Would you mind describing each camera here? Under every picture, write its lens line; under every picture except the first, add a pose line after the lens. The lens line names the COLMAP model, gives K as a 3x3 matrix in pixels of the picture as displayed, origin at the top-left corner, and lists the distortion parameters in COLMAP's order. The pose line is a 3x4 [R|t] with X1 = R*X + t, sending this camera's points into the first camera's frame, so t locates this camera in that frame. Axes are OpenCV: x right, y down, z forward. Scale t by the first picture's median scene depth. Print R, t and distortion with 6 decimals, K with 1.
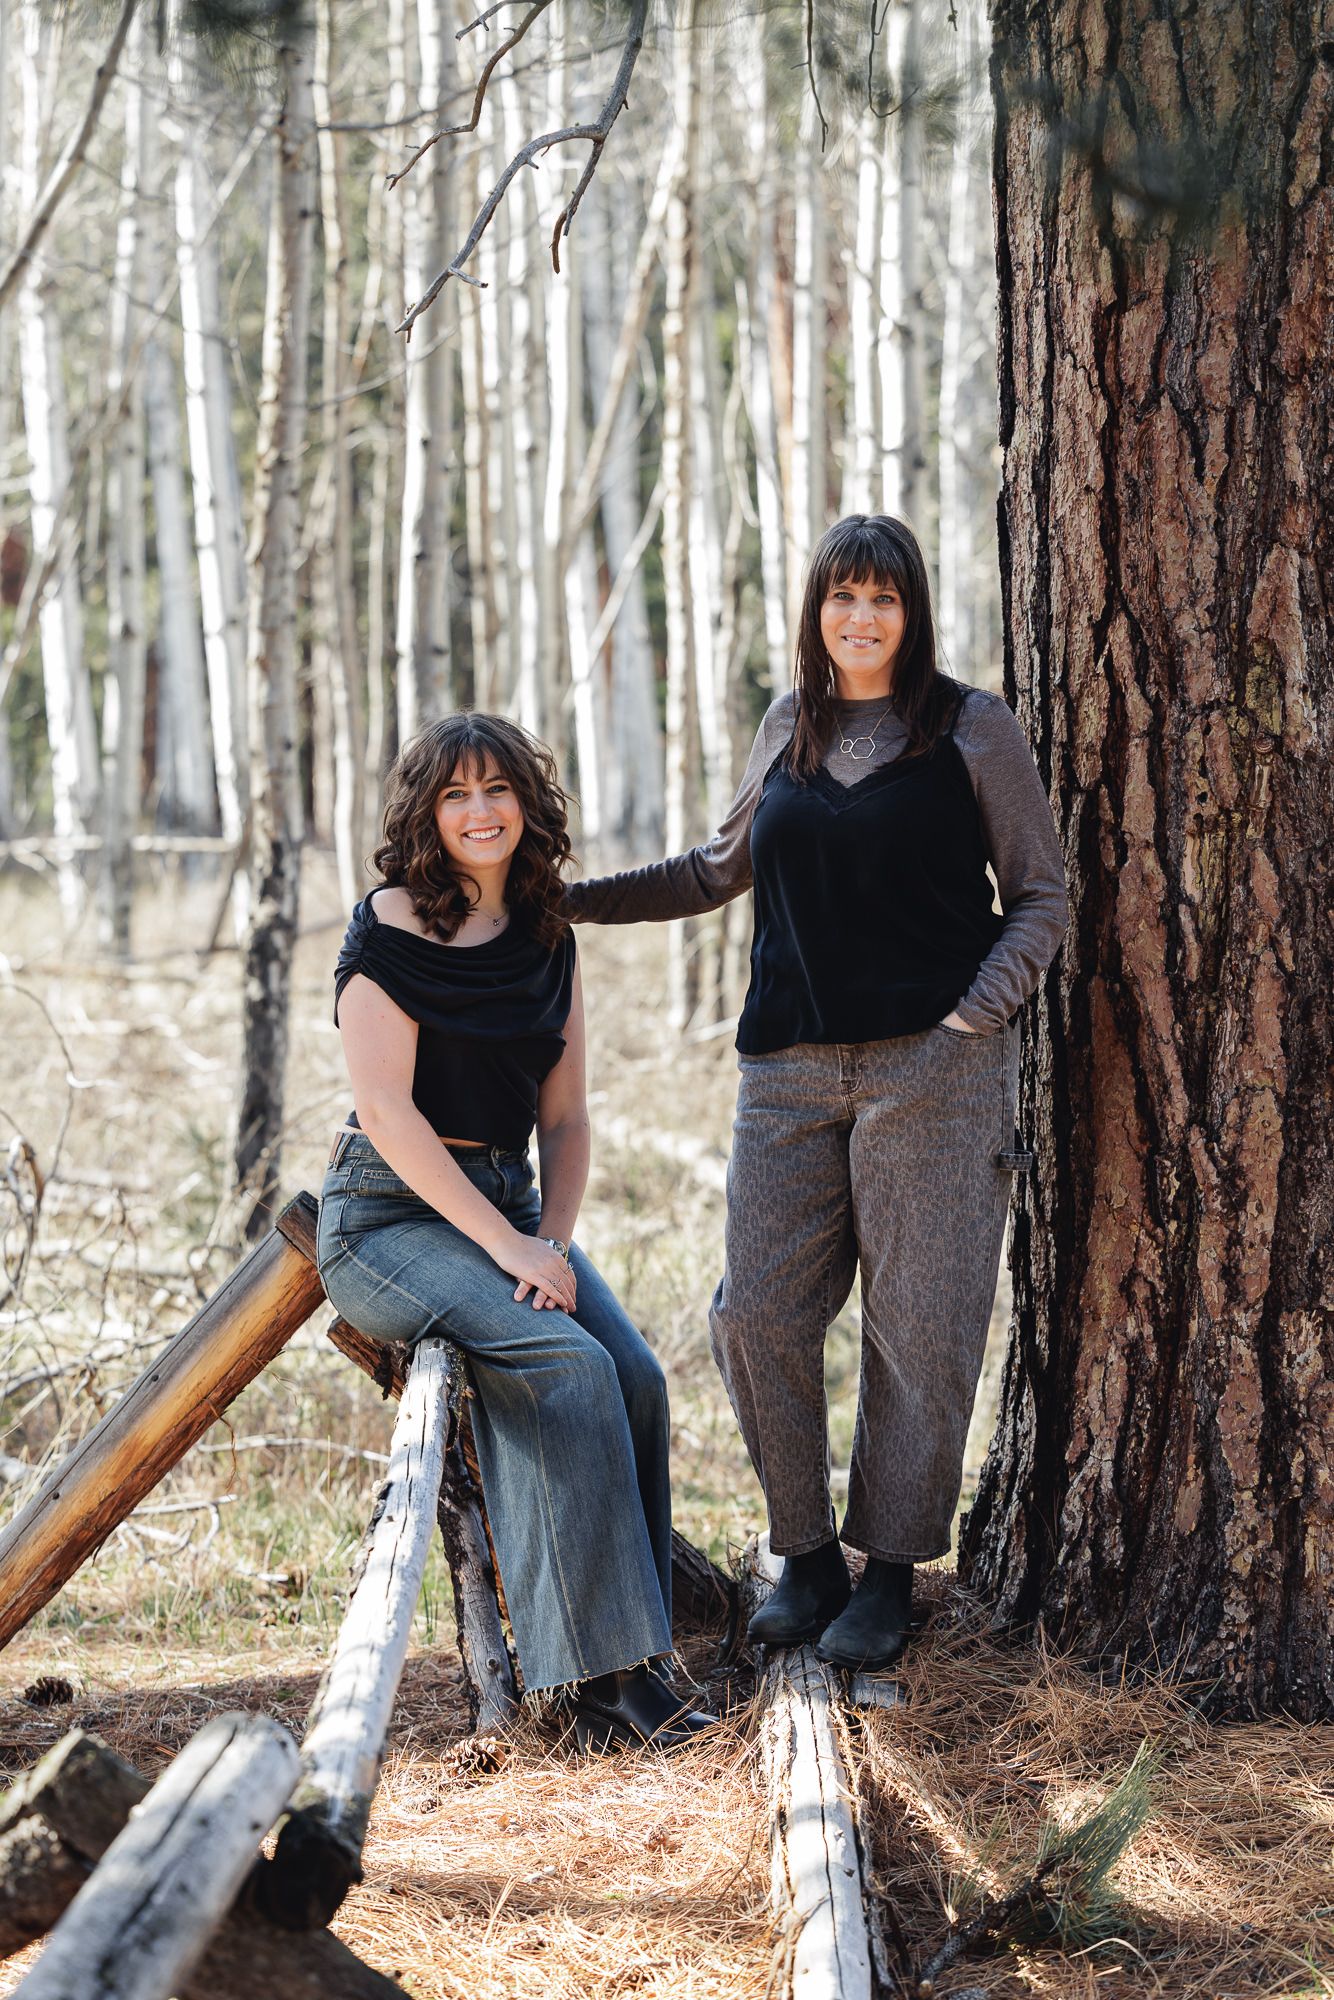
lens RADIAL K [[5804.0, 0, 670.3], [0, 5804.0, 1001.7], [0, 0, 1]] dist [0.036994, 0.000000]
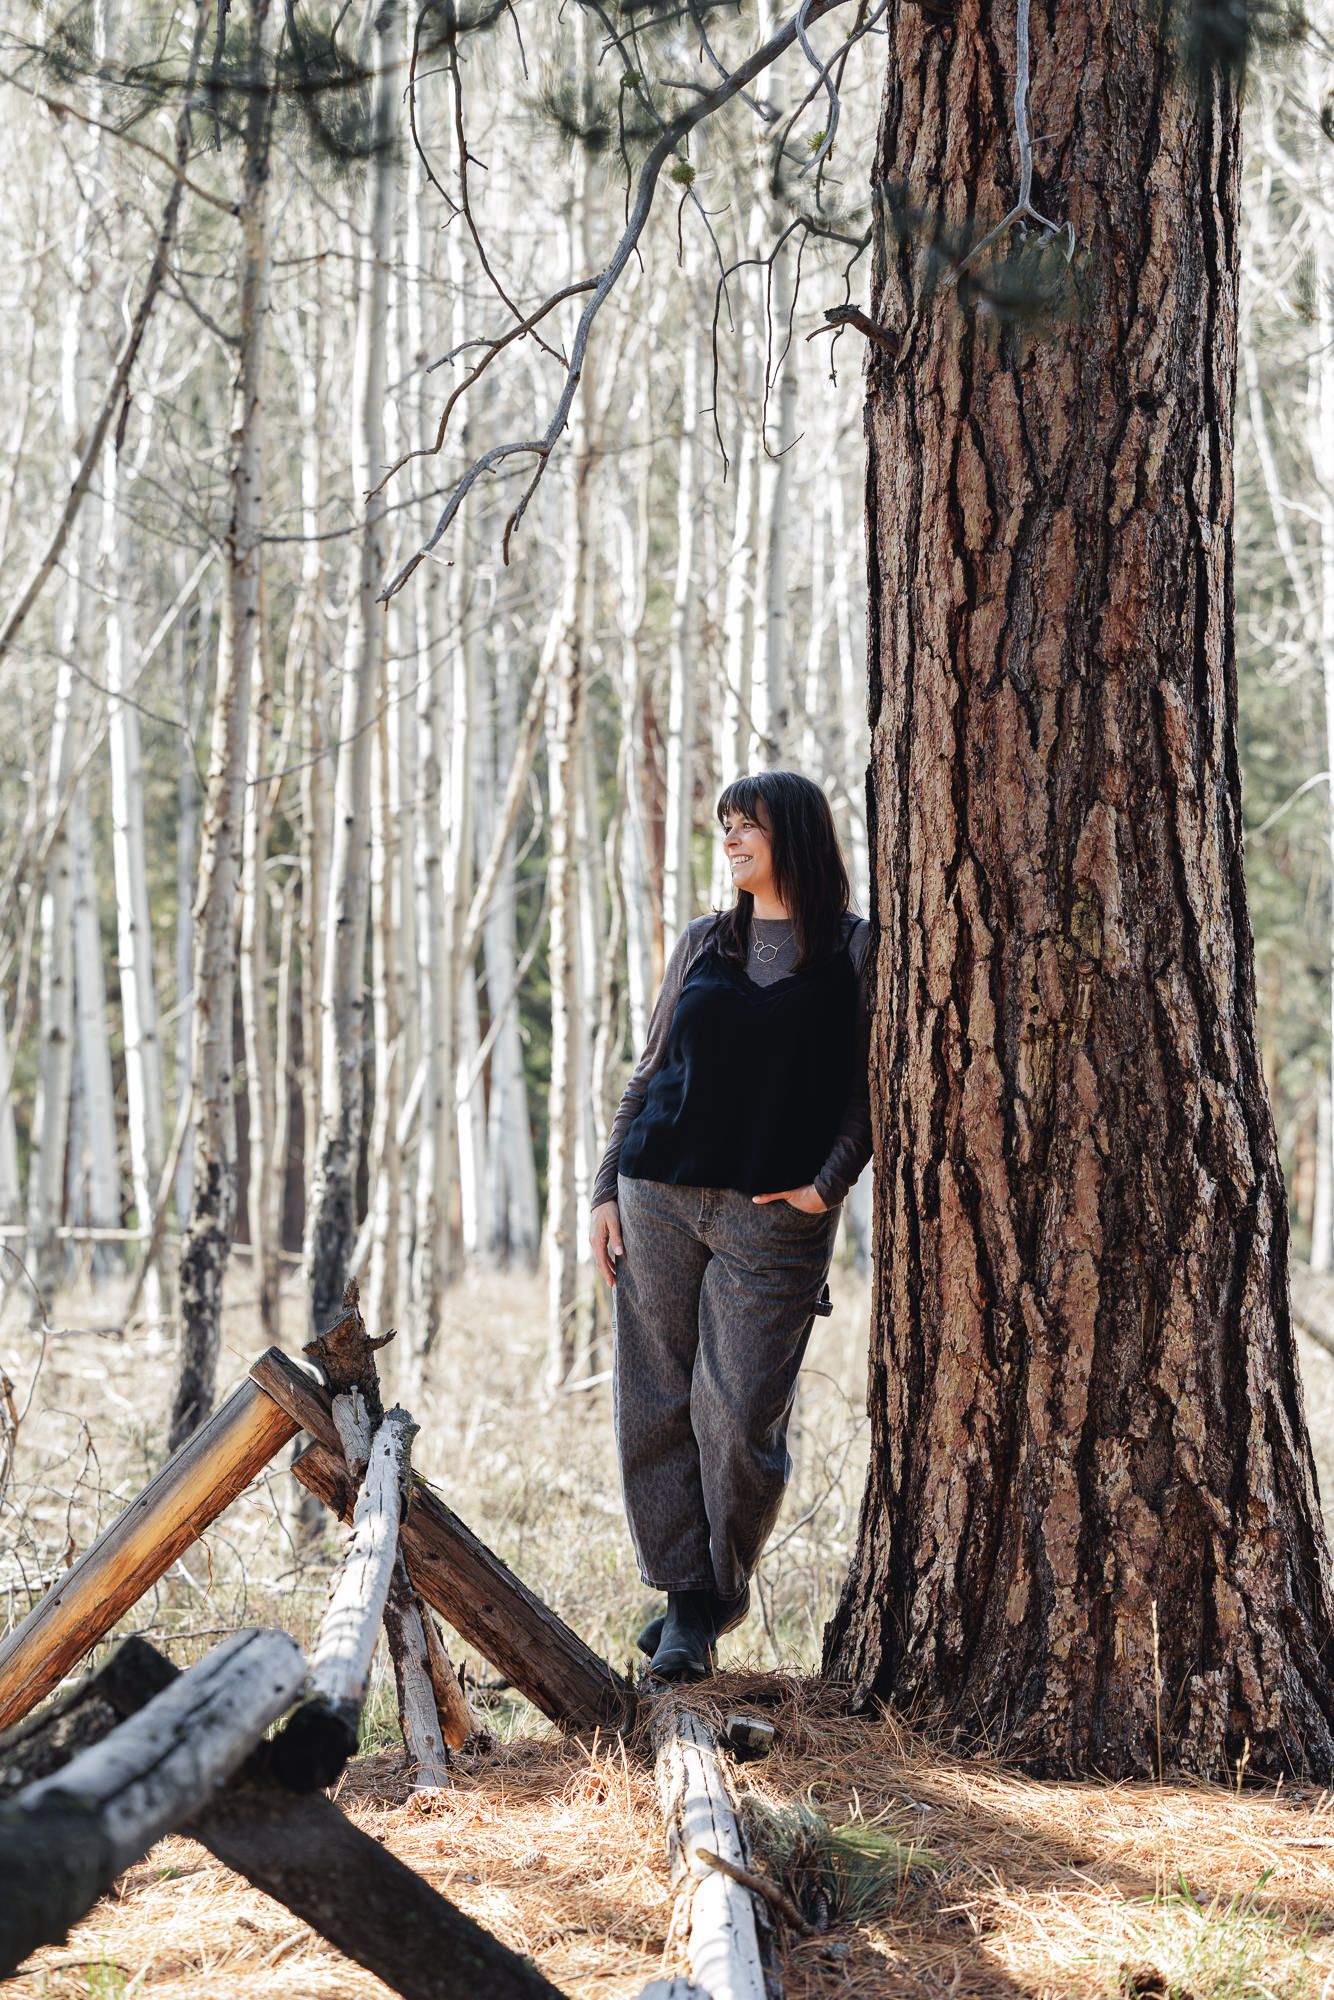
lens RADIAL K [[5378.1, 0, 670.2], [0, 5378.1, 992.8], [0, 0, 1]] dist [0.006045, 0.000000]
pose [[0.999573, 0.016243, 0.024273, -0.010816], [-0.014204, 0.996537, -0.081923, 0.053195], [-0.025519, 0.081543, 0.996343, -0.107721]]
